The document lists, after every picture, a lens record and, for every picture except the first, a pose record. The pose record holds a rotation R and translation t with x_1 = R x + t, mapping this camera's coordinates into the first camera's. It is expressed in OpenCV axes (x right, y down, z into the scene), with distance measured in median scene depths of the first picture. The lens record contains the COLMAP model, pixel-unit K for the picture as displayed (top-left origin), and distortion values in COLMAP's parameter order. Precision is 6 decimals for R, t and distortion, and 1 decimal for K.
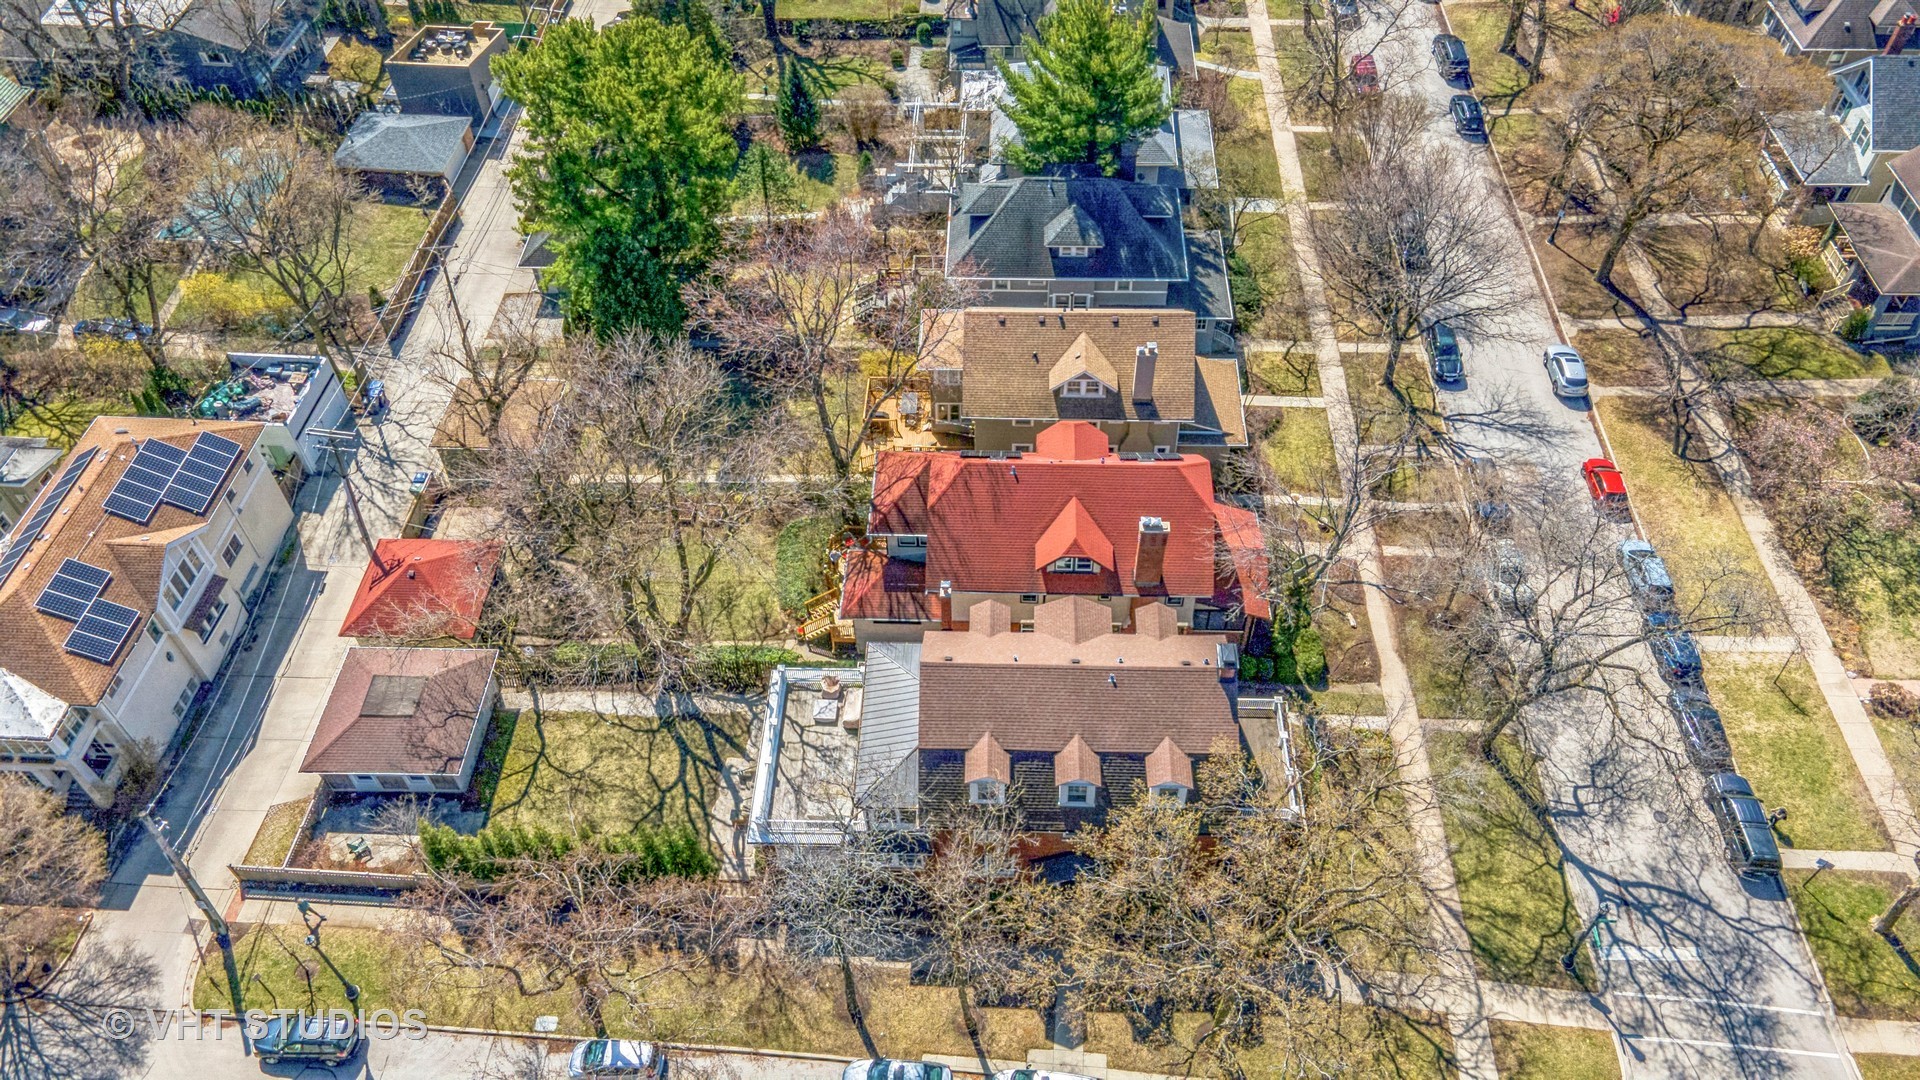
lens RADIAL K [[1402.4, 0, 954.9], [0, 1402.4, 554.0], [0, 0, 1]] dist [0.017758, 0.069586]
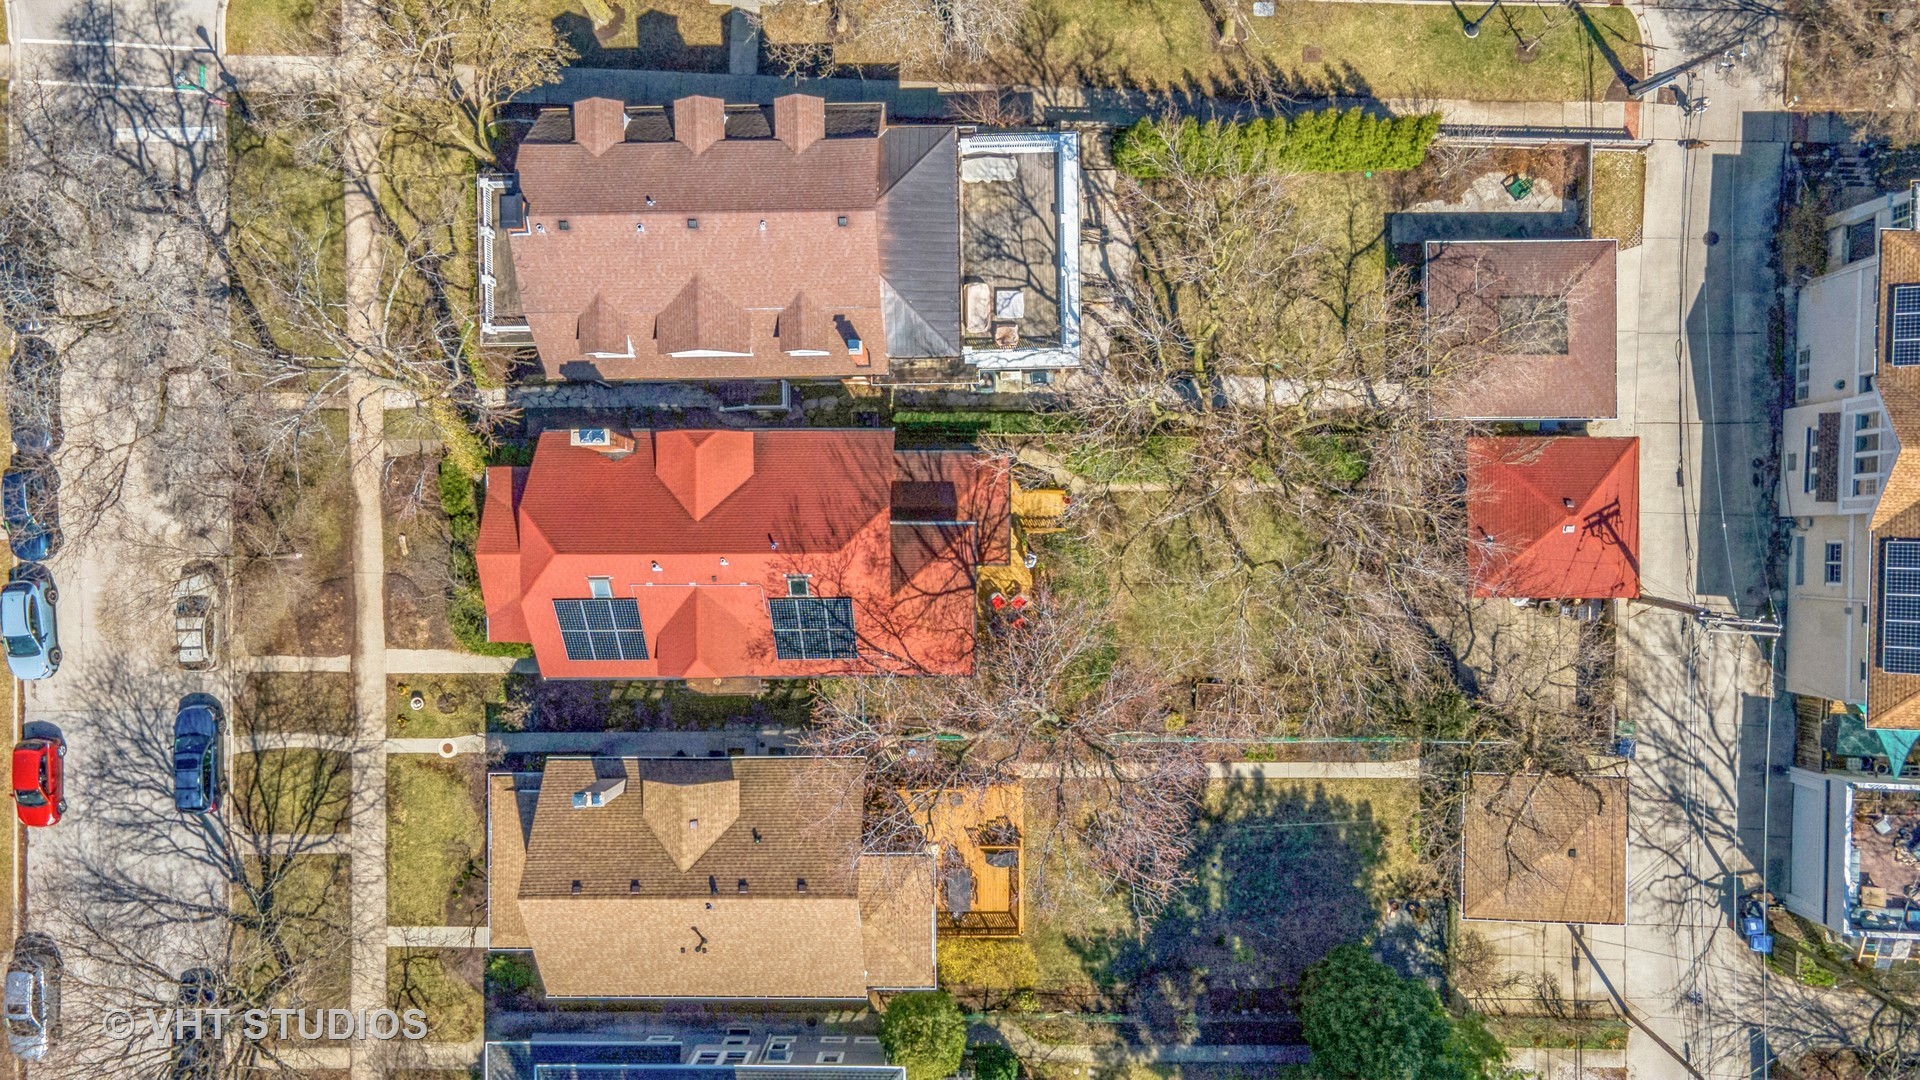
lens RADIAL K [[1402.4, 0, 954.9], [0, 1402.4, 554.0], [0, 0, 1]] dist [0.017758, 0.069586]
pose [[-0.997943, 0.048068, 0.042407, -0.073465], [-0.008224, -0.752111, 0.658985, -0.474597], [0.063571, 0.657281, 0.750960, 0.376256]]
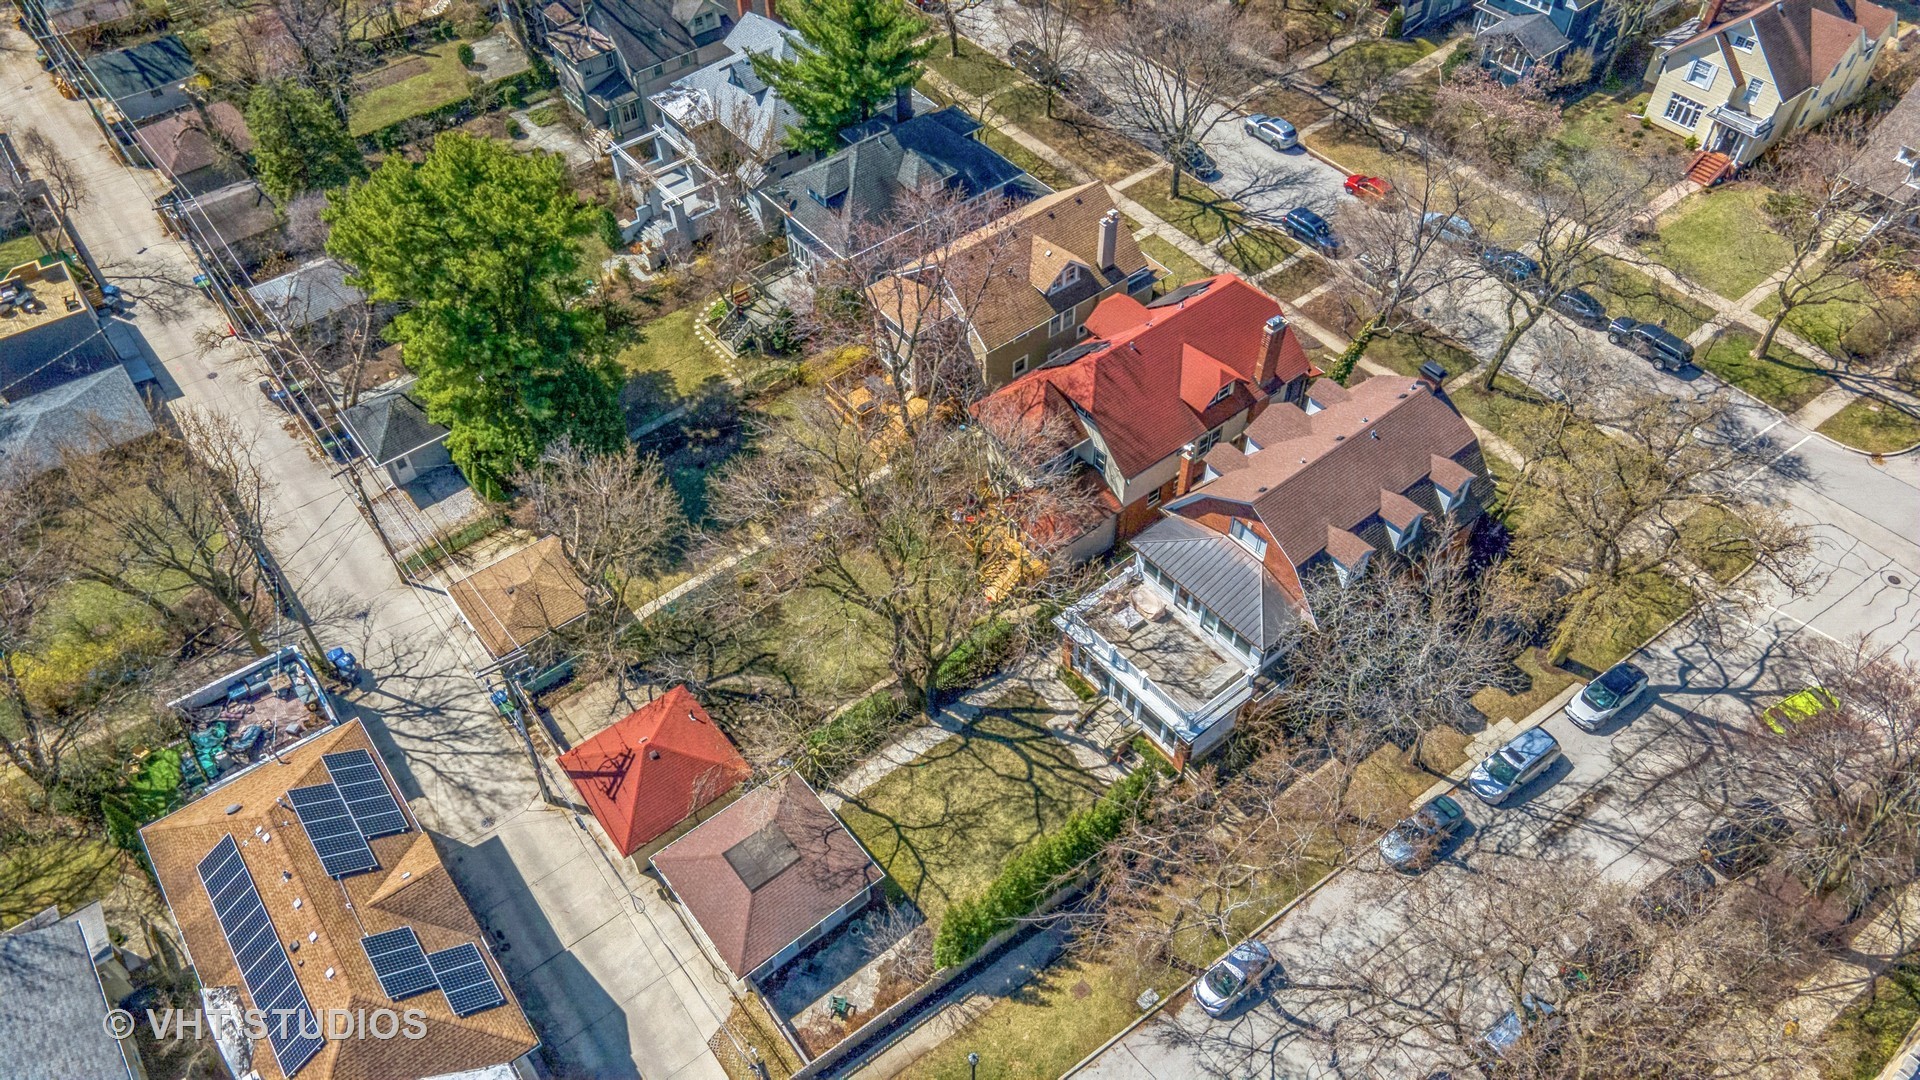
lens RADIAL K [[1402.4, 0, 954.9], [0, 1402.4, 554.0], [0, 0, 1]] dist [0.017758, 0.069586]
pose [[0.755005, -0.487502, 0.438530, -0.523720], [0.492039, 0.863268, 0.112541, -0.093836], [-0.433433, 0.130805, 0.891642, 0.093676]]
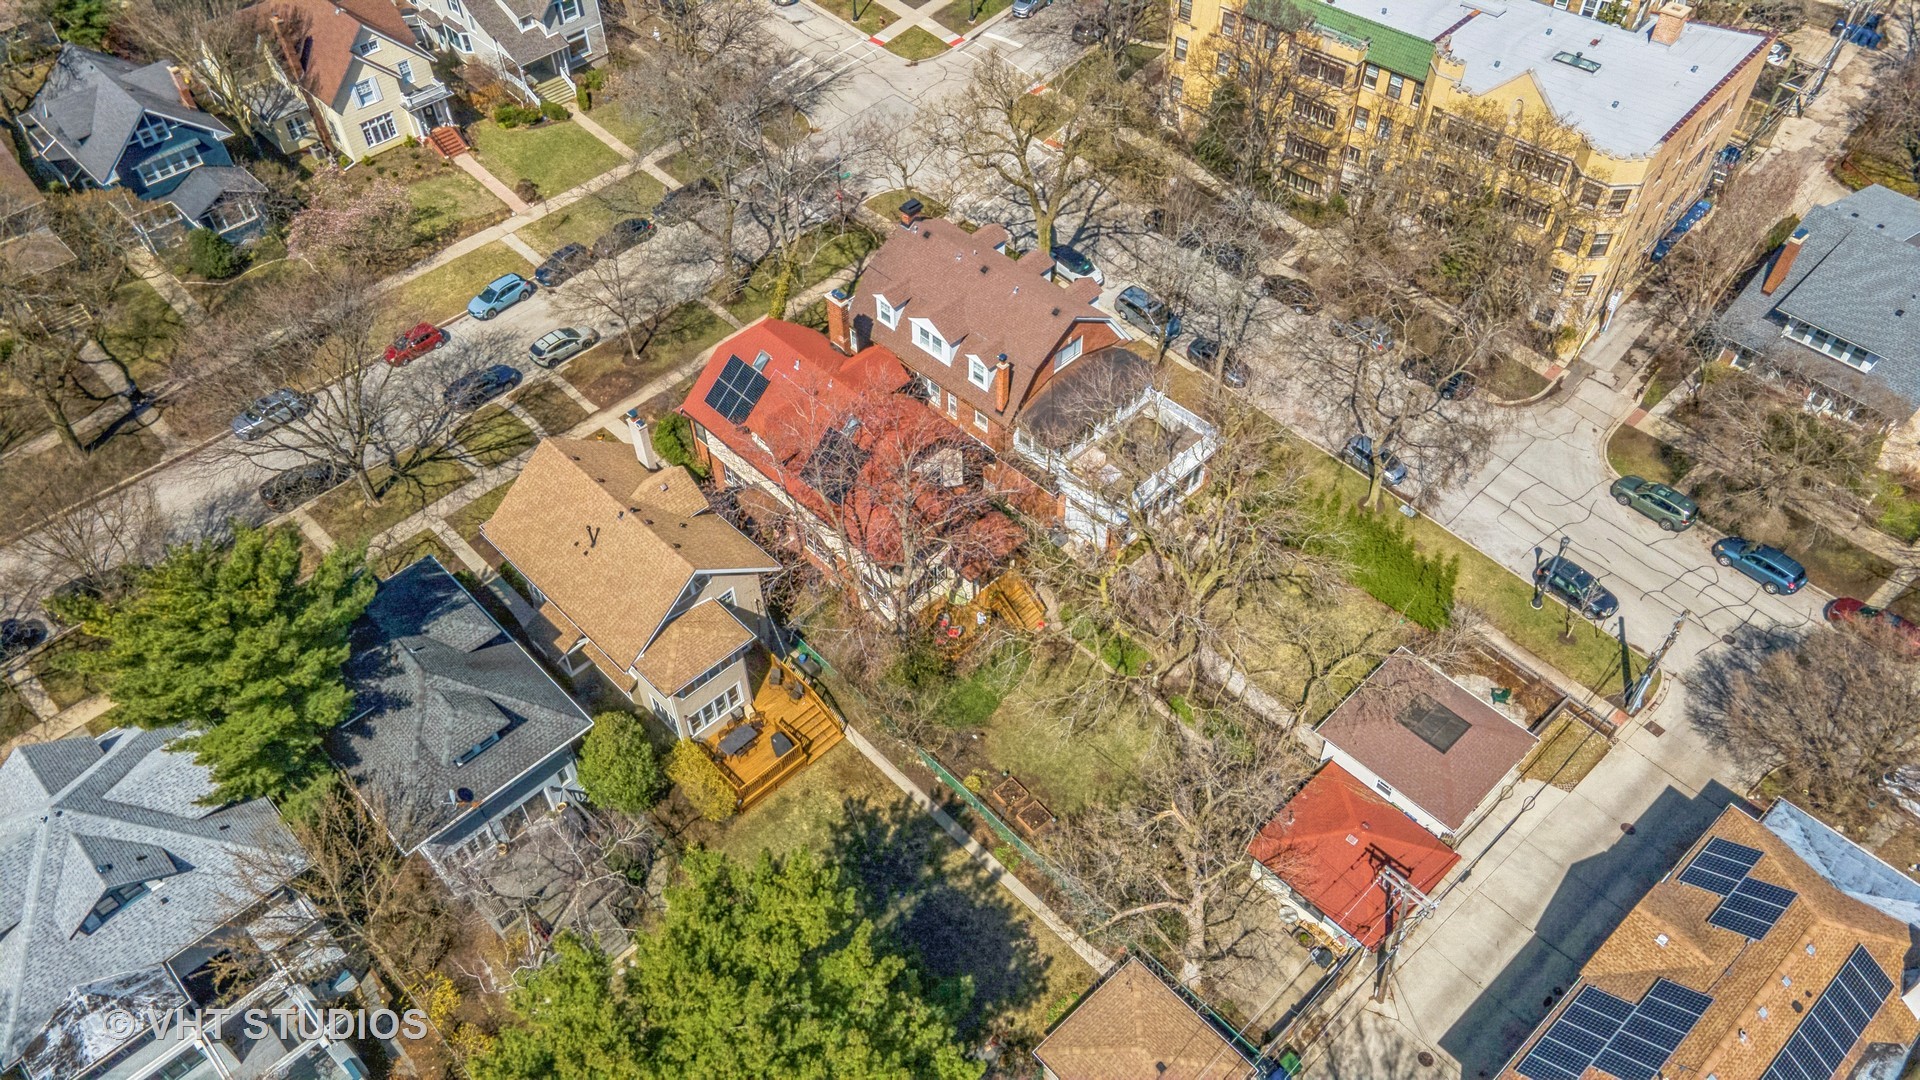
lens RADIAL K [[1402.4, 0, 954.9], [0, 1402.4, 554.0], [0, 0, 1]] dist [0.017758, 0.069586]
pose [[-0.725858, -0.488600, 0.484148, -0.493252], [0.535907, 0.039531, 0.843351, -0.774173], [-0.431200, 0.871612, 0.233150, 0.701528]]
